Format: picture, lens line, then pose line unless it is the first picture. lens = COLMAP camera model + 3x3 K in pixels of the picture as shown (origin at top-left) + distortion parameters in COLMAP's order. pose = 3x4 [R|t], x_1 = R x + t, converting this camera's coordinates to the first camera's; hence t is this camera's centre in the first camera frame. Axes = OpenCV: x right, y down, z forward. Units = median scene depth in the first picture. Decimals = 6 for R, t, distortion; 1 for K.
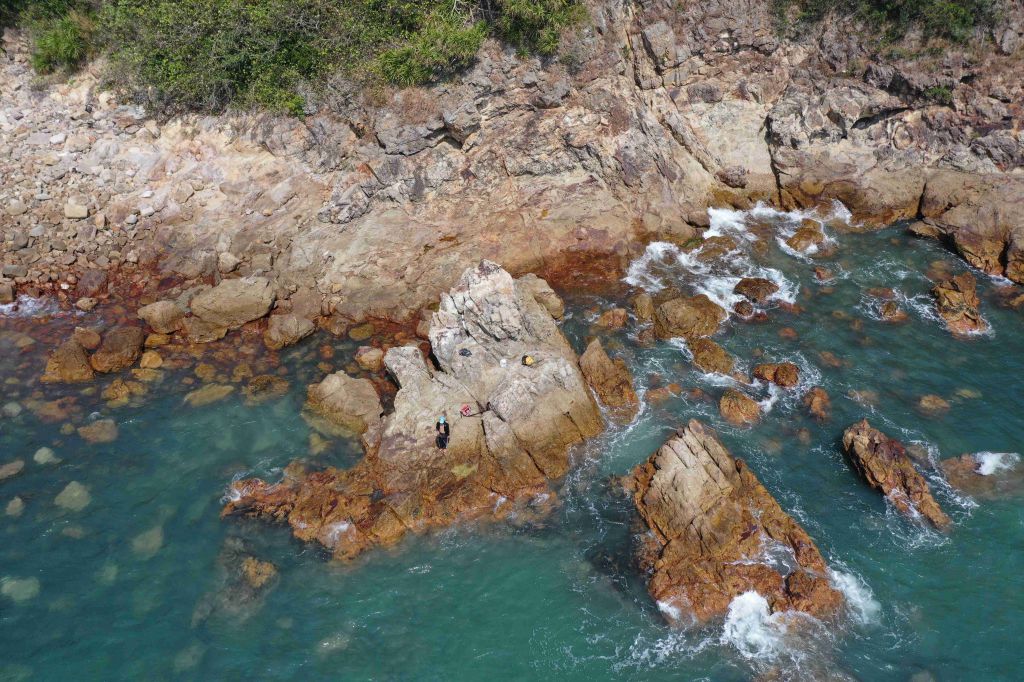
lens RADIAL K [[805.1, 0, 509.7], [0, 805.1, 341.1], [0, 0, 1]] dist [0.011078, 0.001743]
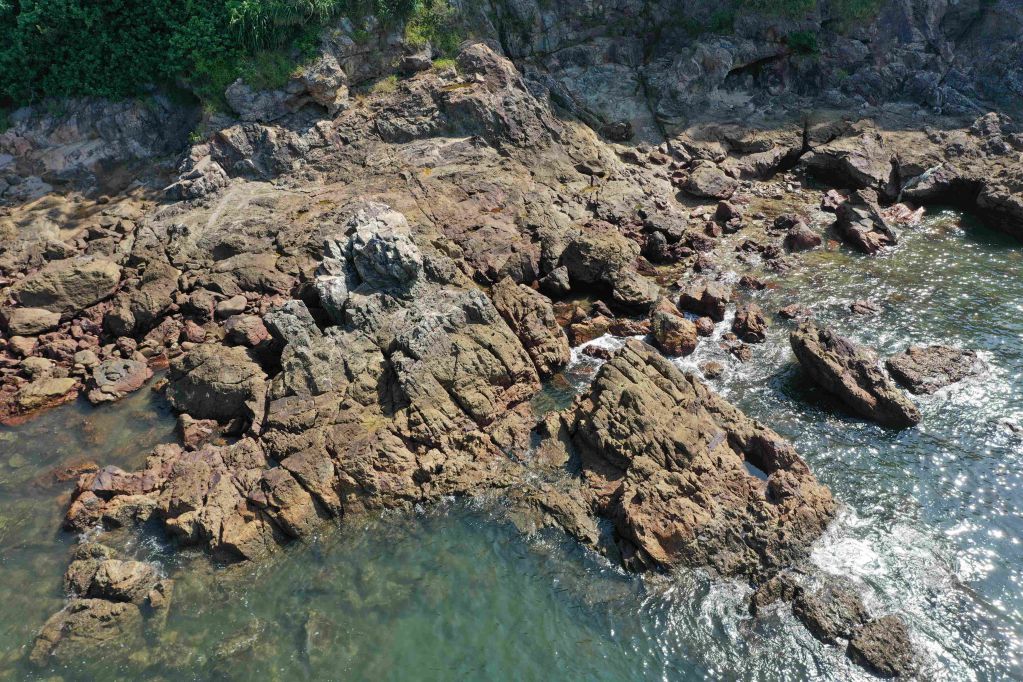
lens RADIAL K [[806.0, 0, 511.5], [0, 806.0, 341.0], [0, 0, 1]] dist [0.009095, -0.004511]
pose [[0.981307, -0.107283, 0.159772, -0.028991], [0.120028, 0.990130, -0.072355, 0.102813], [-0.150433, 0.090180, 0.984499, 0.103440]]
